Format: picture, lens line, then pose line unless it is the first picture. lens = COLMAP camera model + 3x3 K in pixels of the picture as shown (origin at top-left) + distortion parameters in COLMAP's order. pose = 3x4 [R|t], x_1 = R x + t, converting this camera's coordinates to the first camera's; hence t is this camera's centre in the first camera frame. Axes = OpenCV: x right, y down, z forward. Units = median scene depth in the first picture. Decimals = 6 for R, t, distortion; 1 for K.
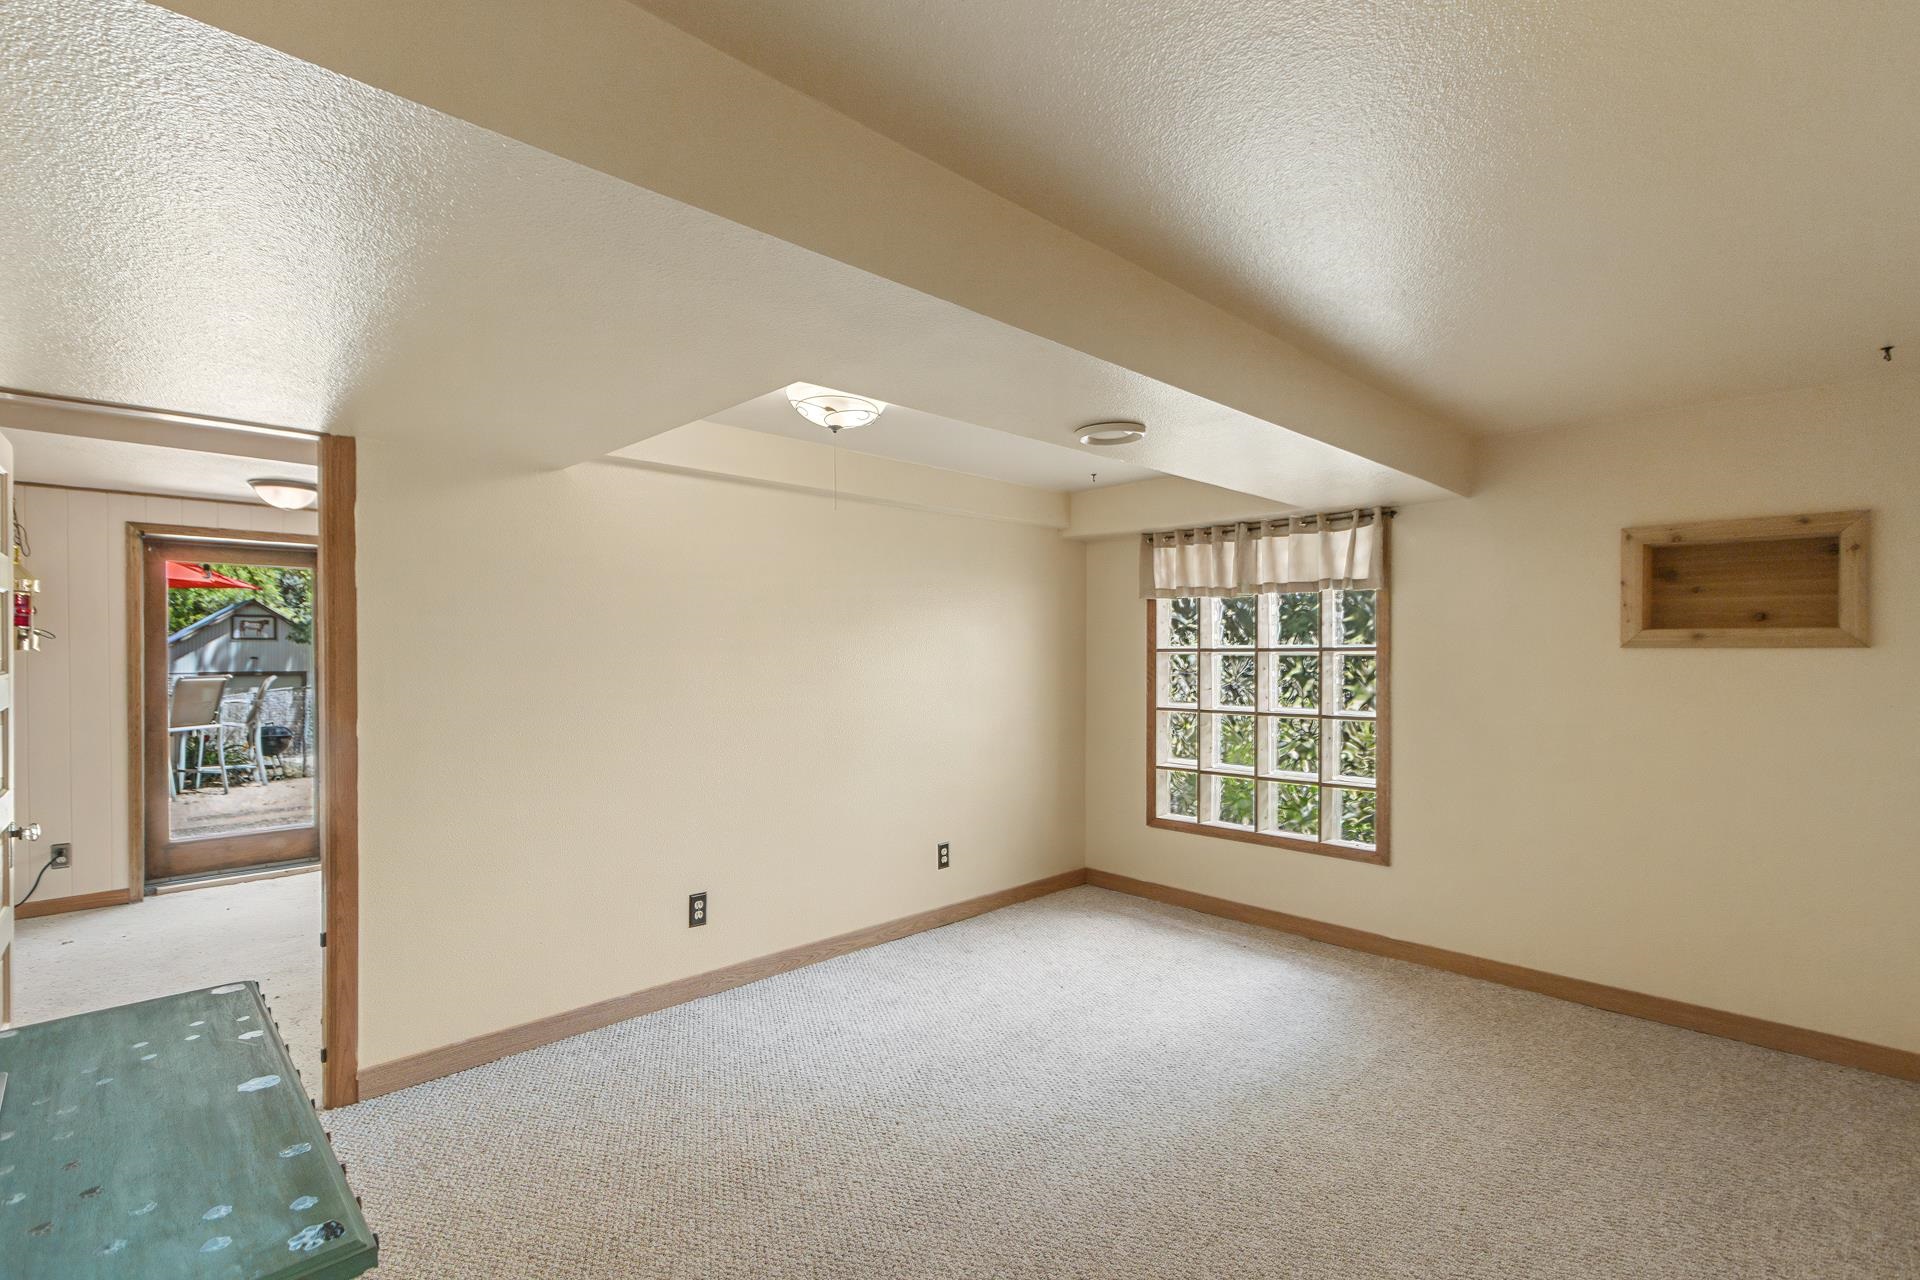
lens RADIAL K [[877.9, 0, 938.6], [0, 877.9, 647.0], [0, 0, 1]] dist [0.019321, -0.000354]
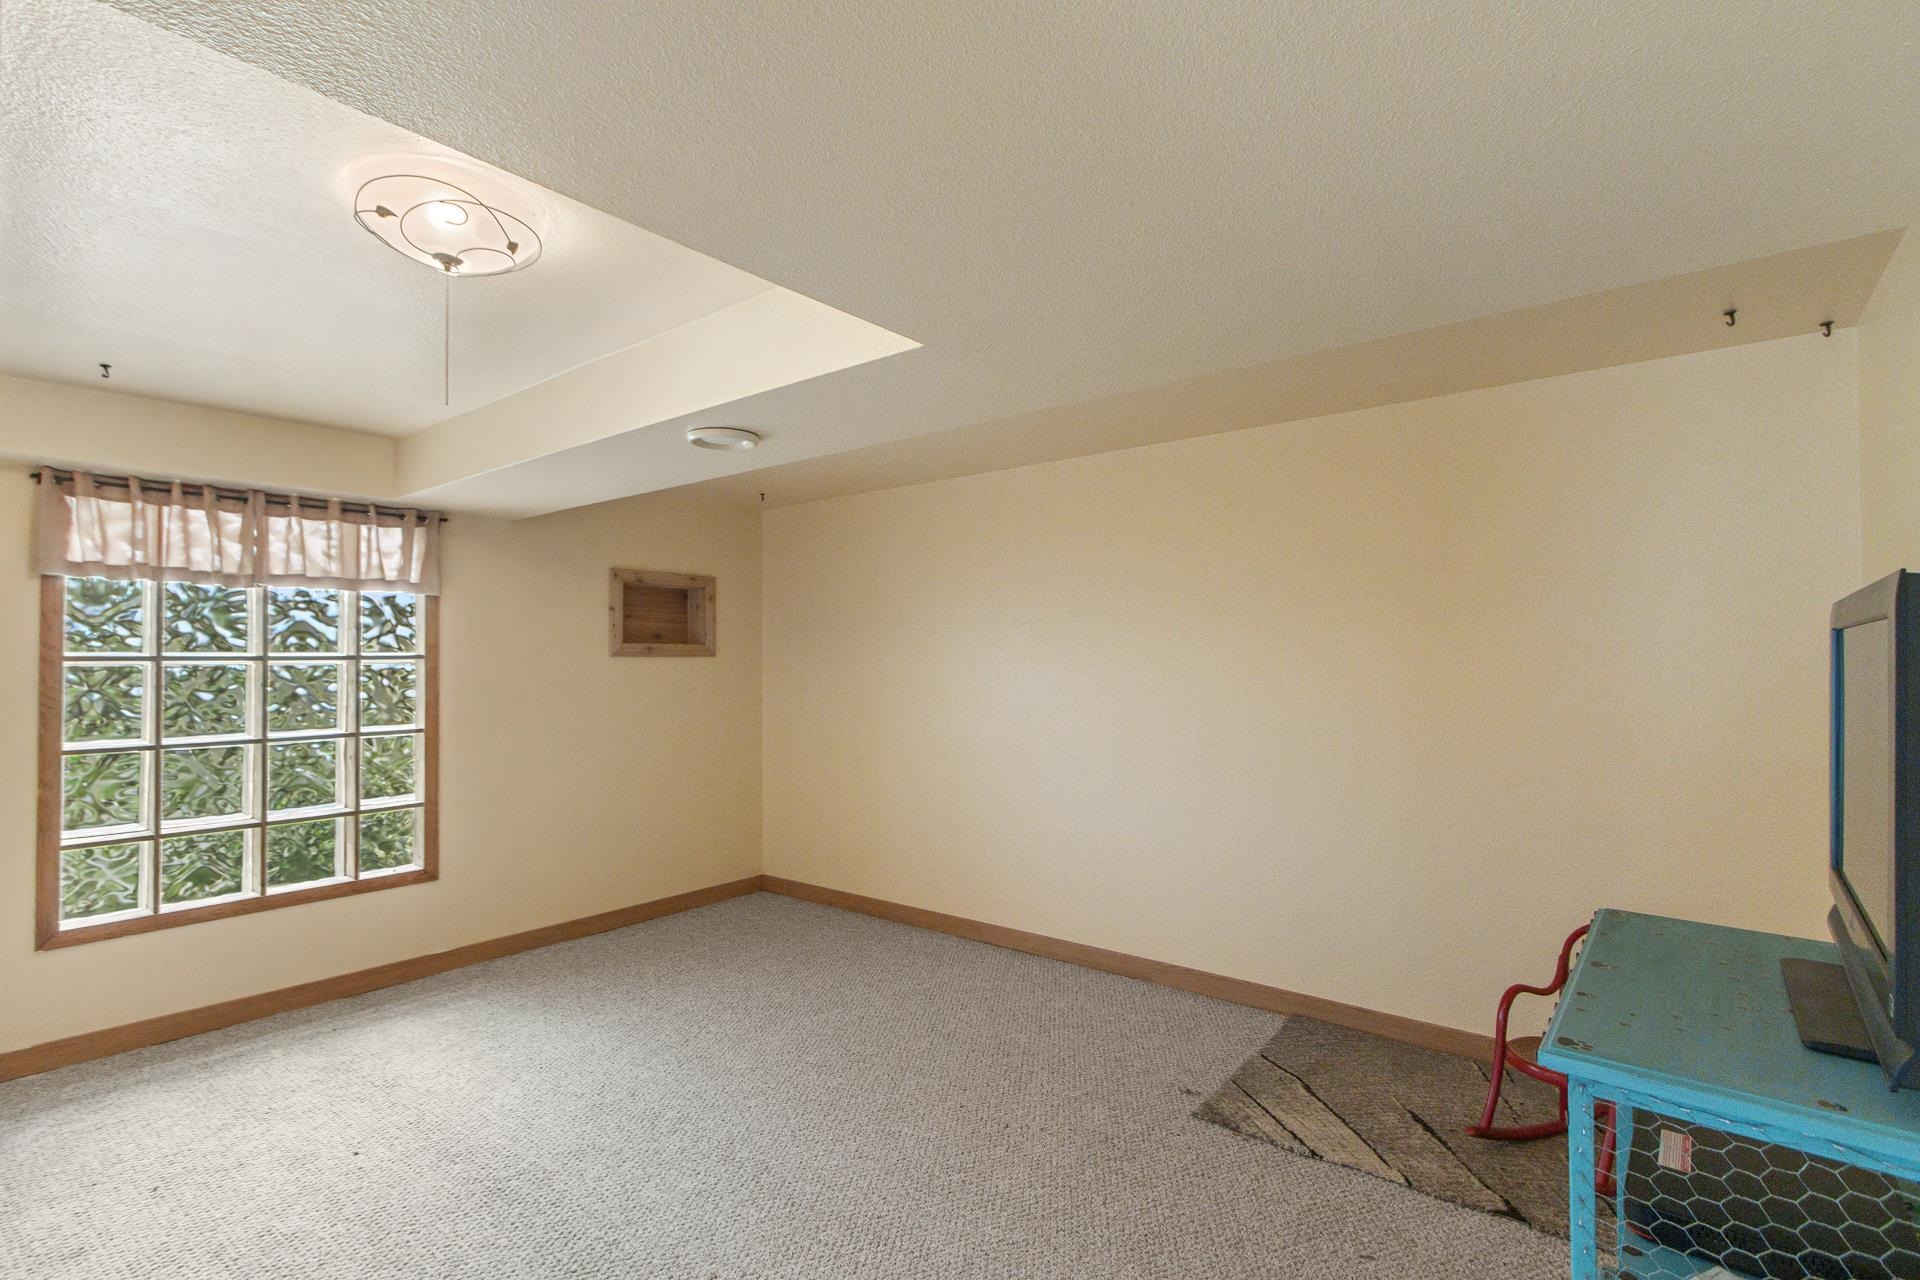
lens RADIAL K [[877.9, 0, 938.6], [0, 877.9, 647.0], [0, 0, 1]] dist [0.019321, -0.000354]
pose [[-0.084500, 0.010251, 0.996371, -0.523879], [-0.004386, 0.999934, -0.010660, -0.001571], [-0.996414, -0.005271, -0.084449, 0.542355]]
